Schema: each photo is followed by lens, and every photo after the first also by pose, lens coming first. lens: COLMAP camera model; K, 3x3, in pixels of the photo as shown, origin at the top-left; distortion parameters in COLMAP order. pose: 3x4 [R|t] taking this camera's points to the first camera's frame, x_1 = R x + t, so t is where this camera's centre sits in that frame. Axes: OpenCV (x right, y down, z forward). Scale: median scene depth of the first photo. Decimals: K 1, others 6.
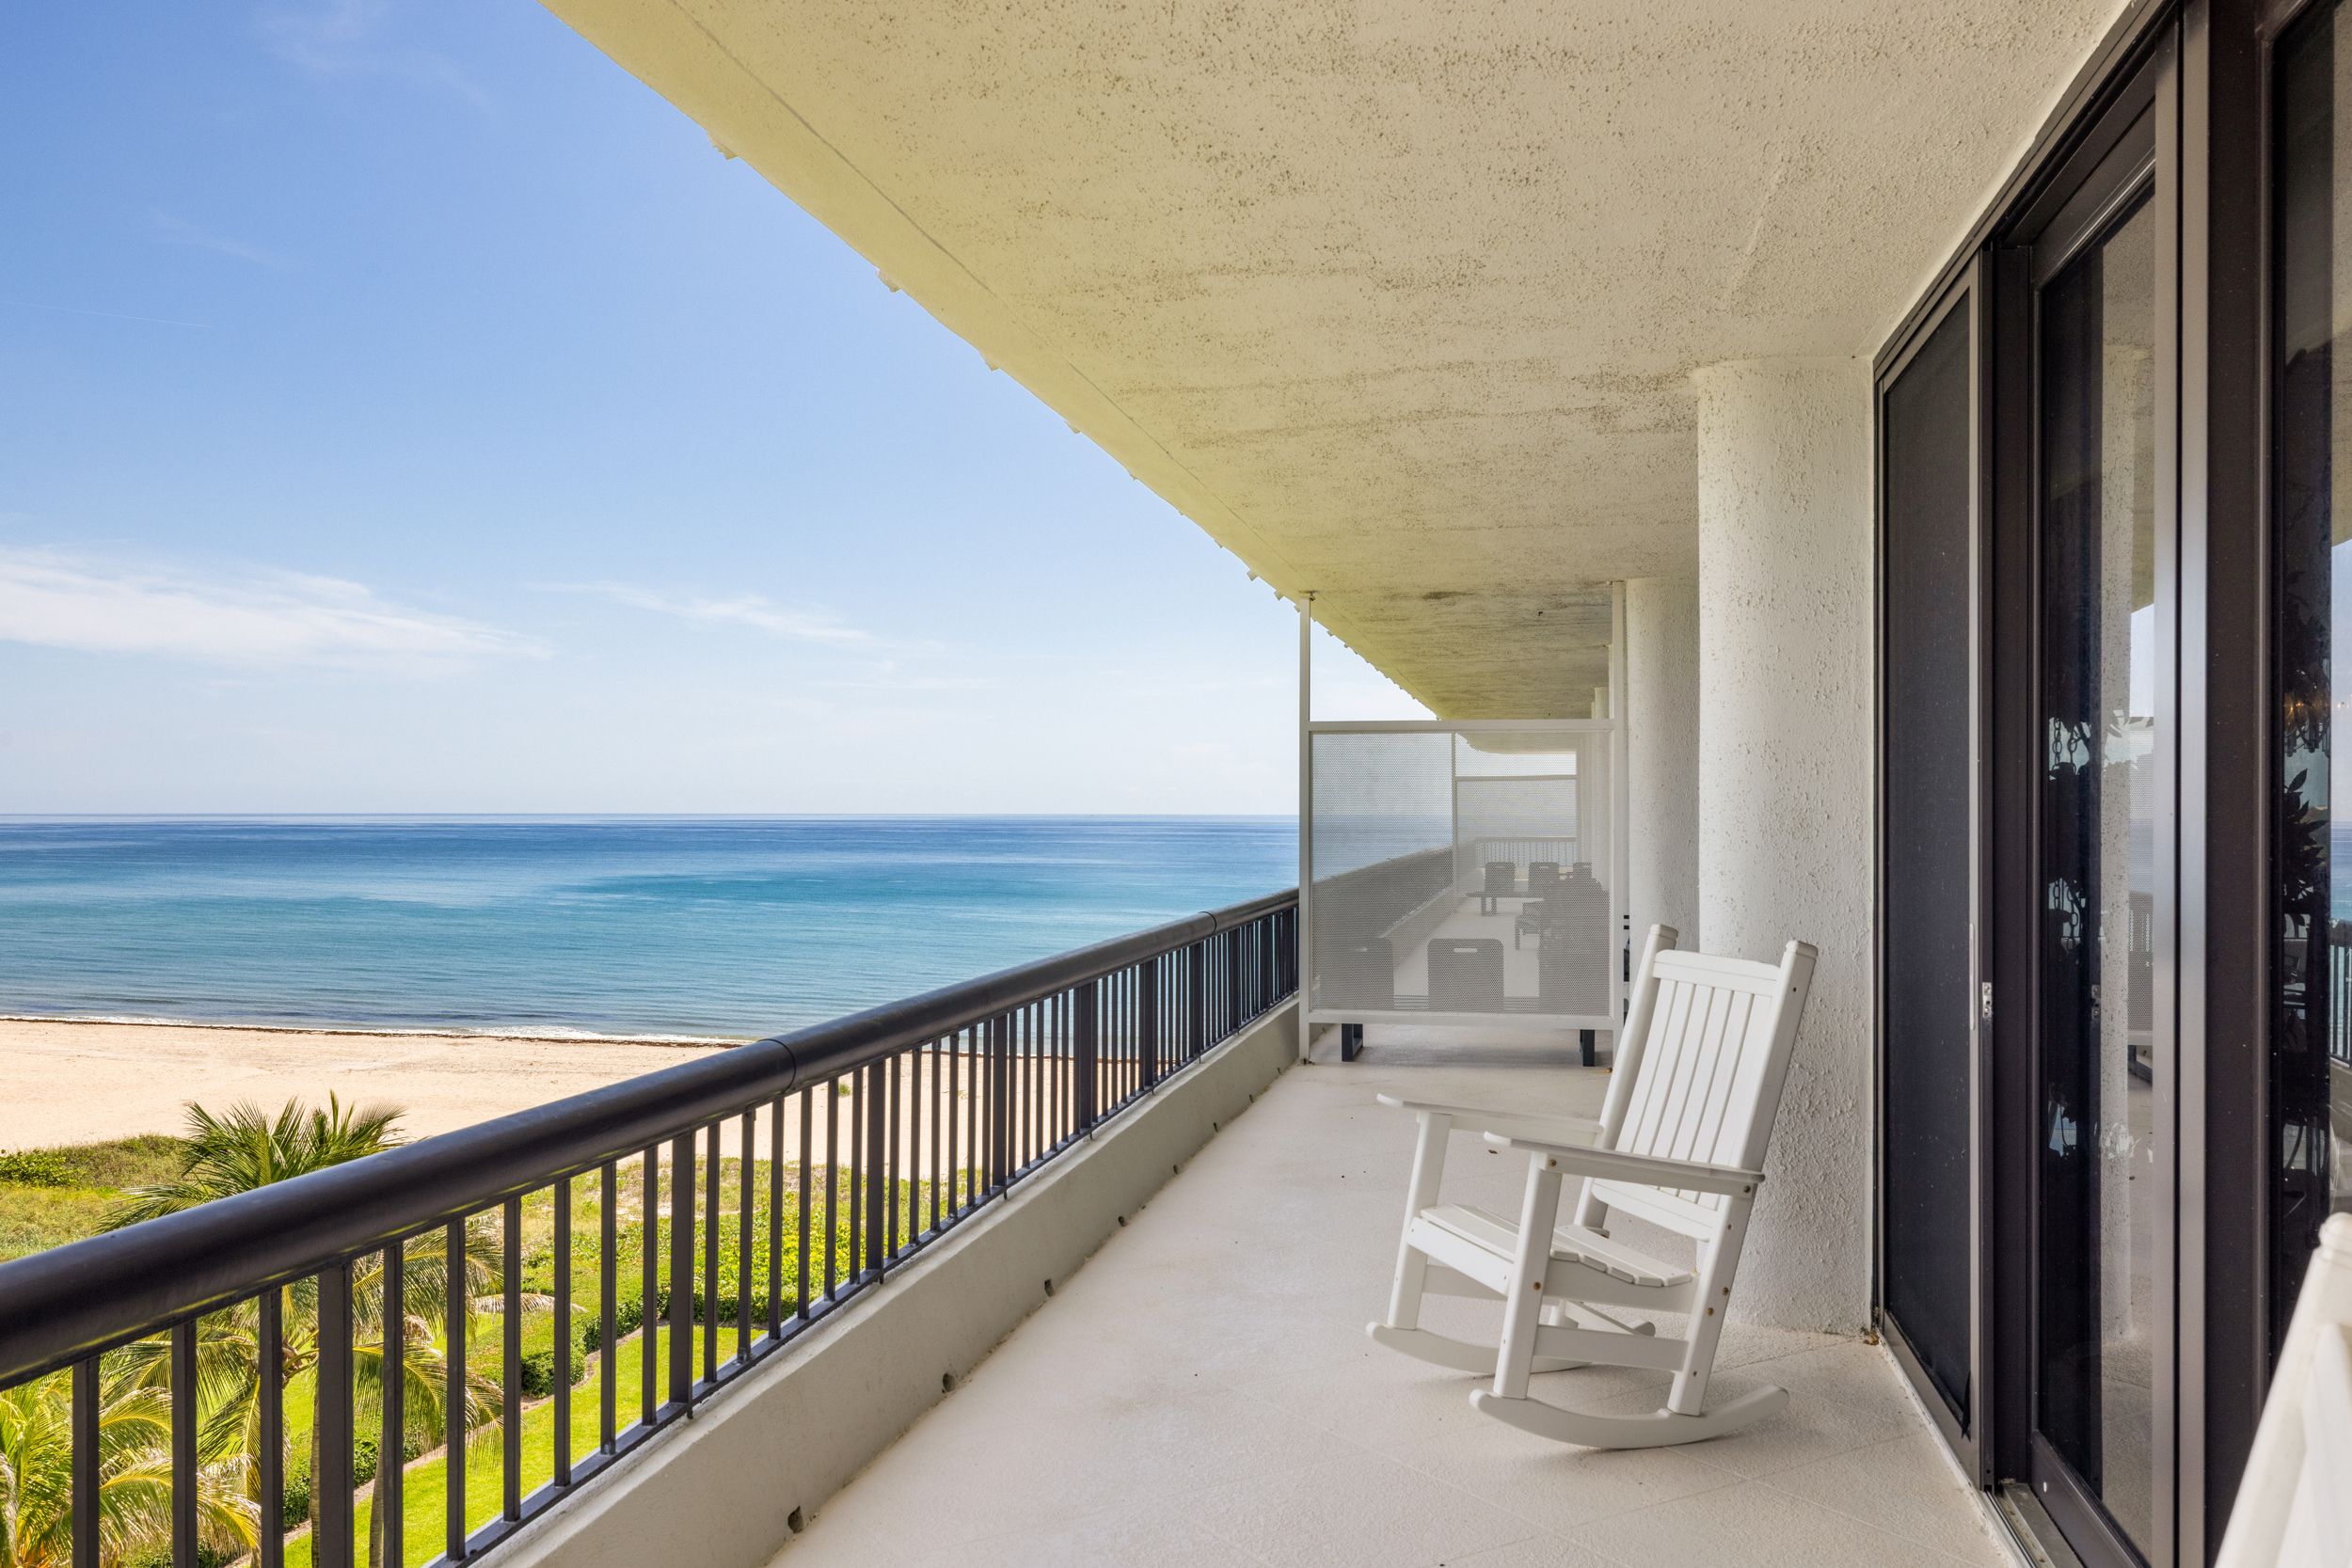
lens RADIAL K [[1852.9, 0, 1178.7], [0, 1852.9, 791.6], [0, 0, 1]] dist [0.008072, 0.001110]
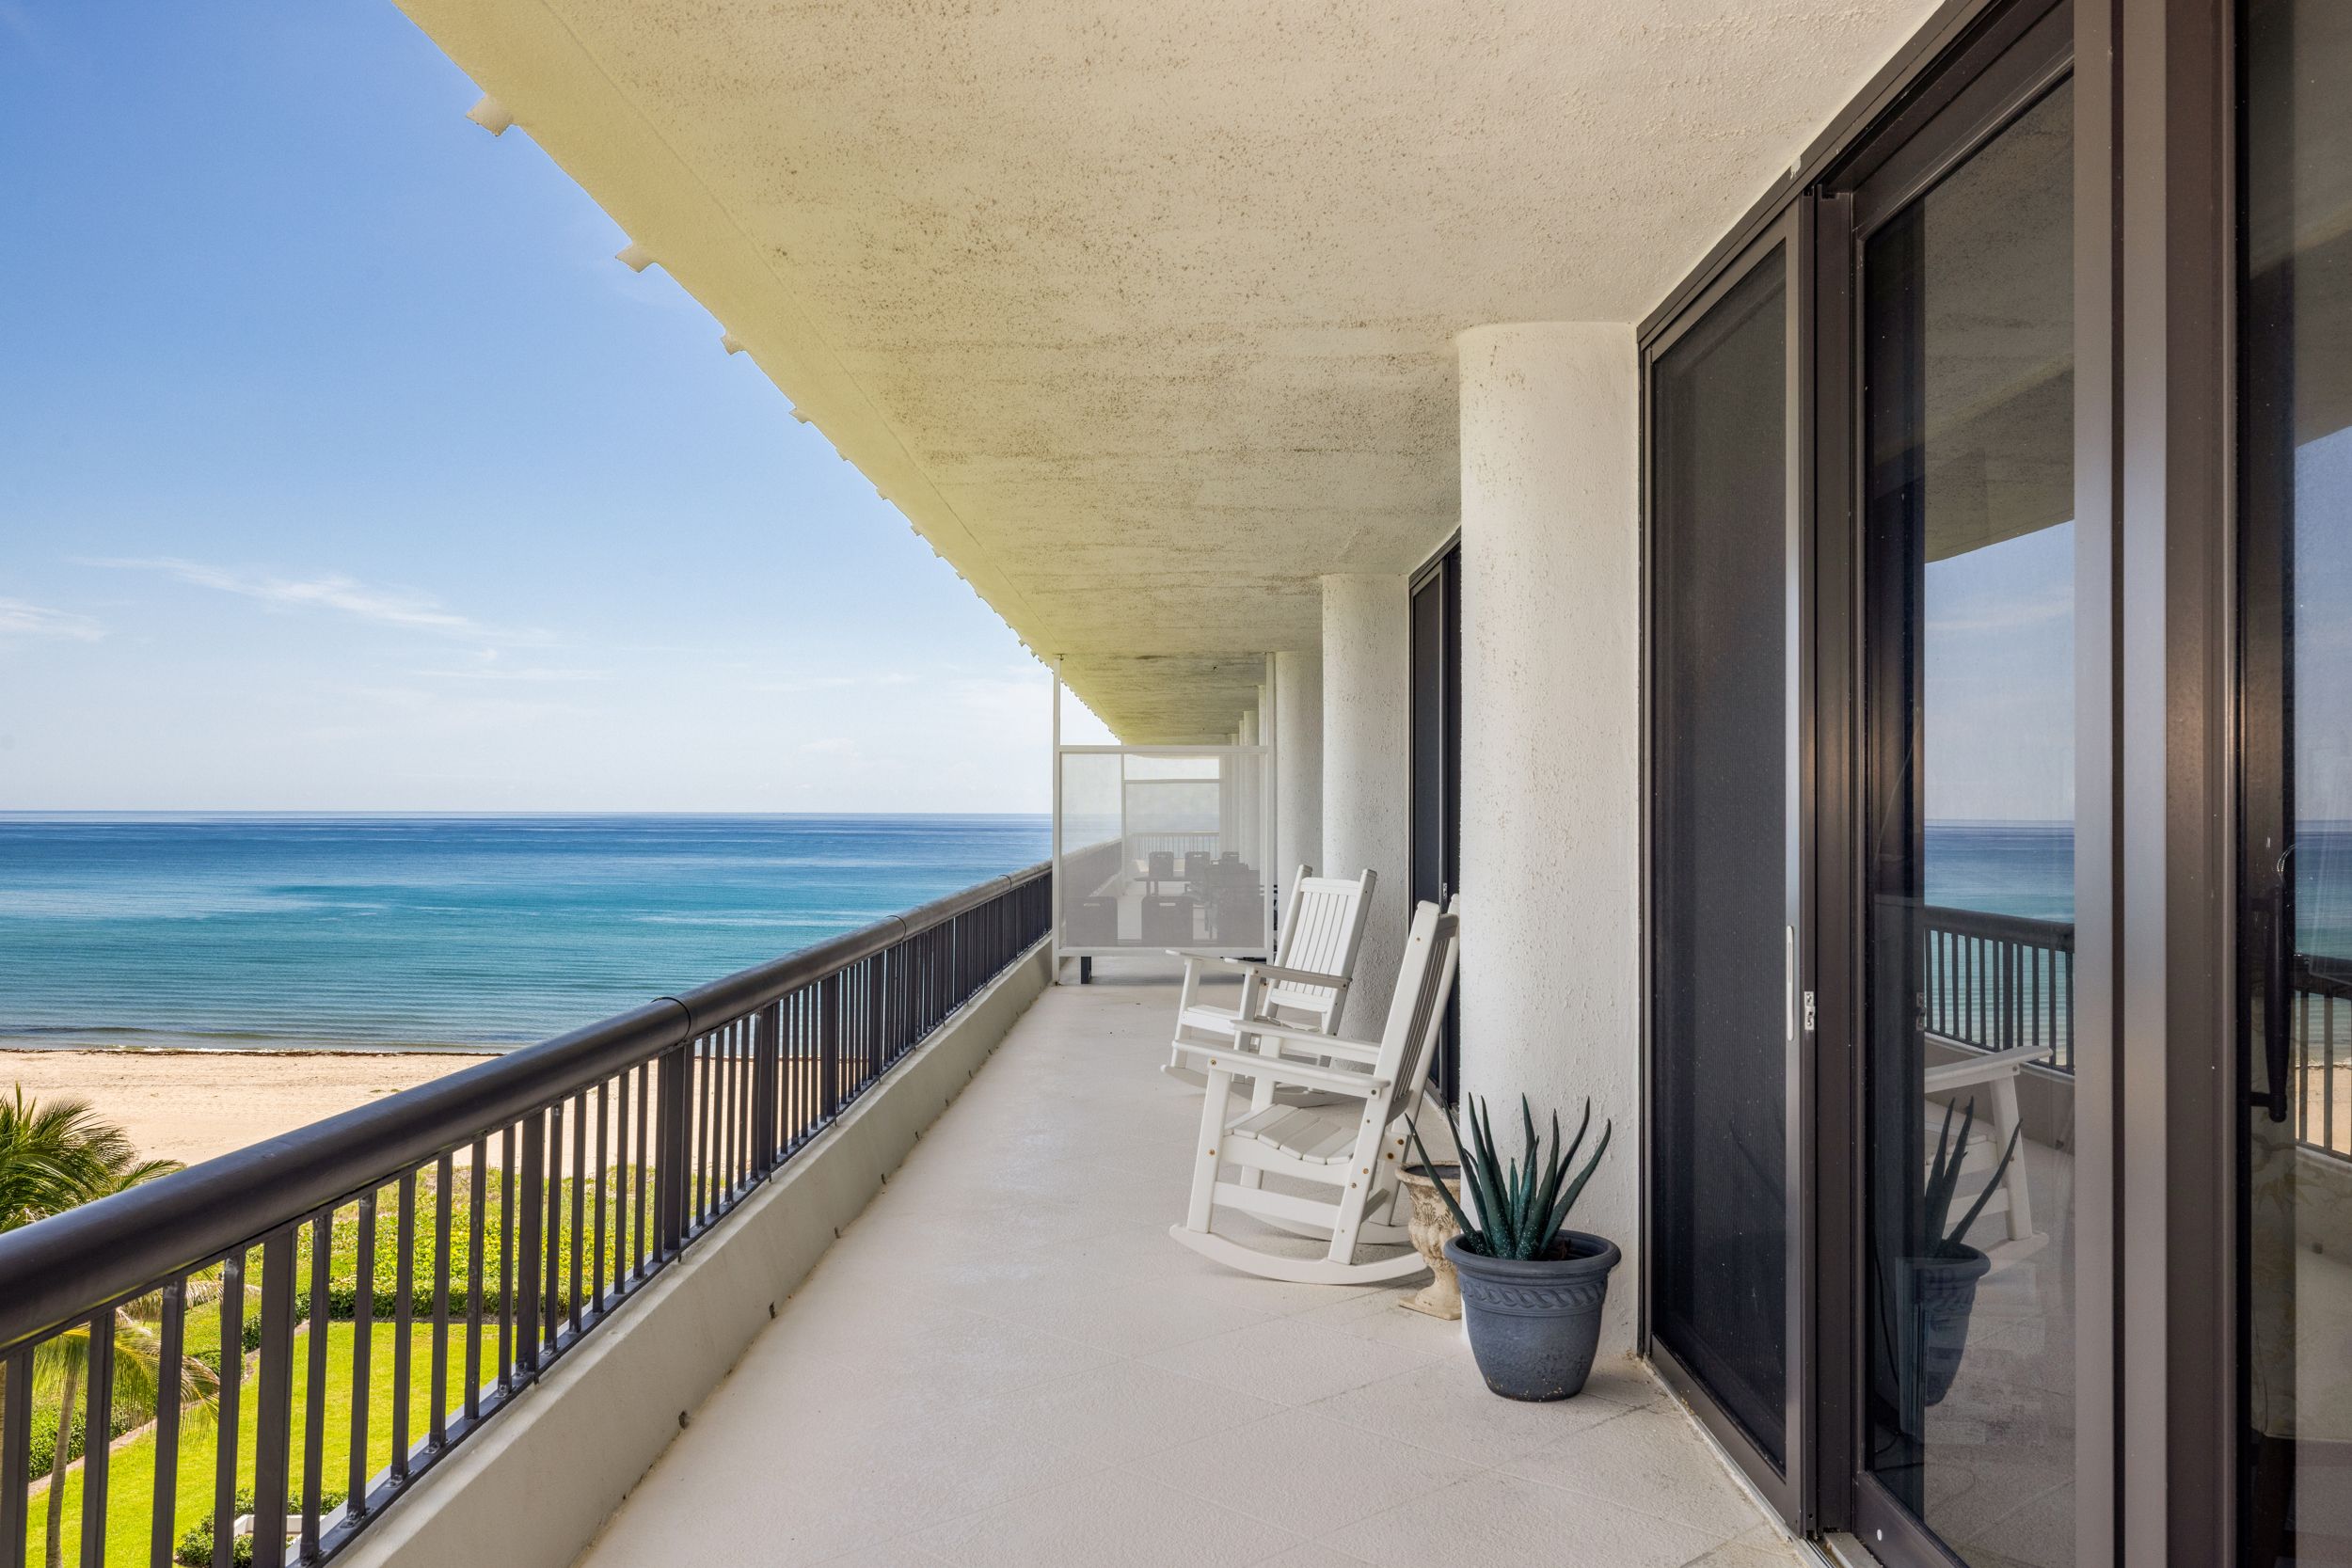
lens RADIAL K [[1926.3, 0, 1171.3], [0, 1926.3, 750.5], [0, 0, 1]] dist [0.023952, -0.004237]
pose [[0.981041, 0.007347, 0.193663, -0.059951], [-0.003412, 0.999781, -0.020645, -0.001708], [-0.193773, 0.019592, 0.980851, -0.213559]]
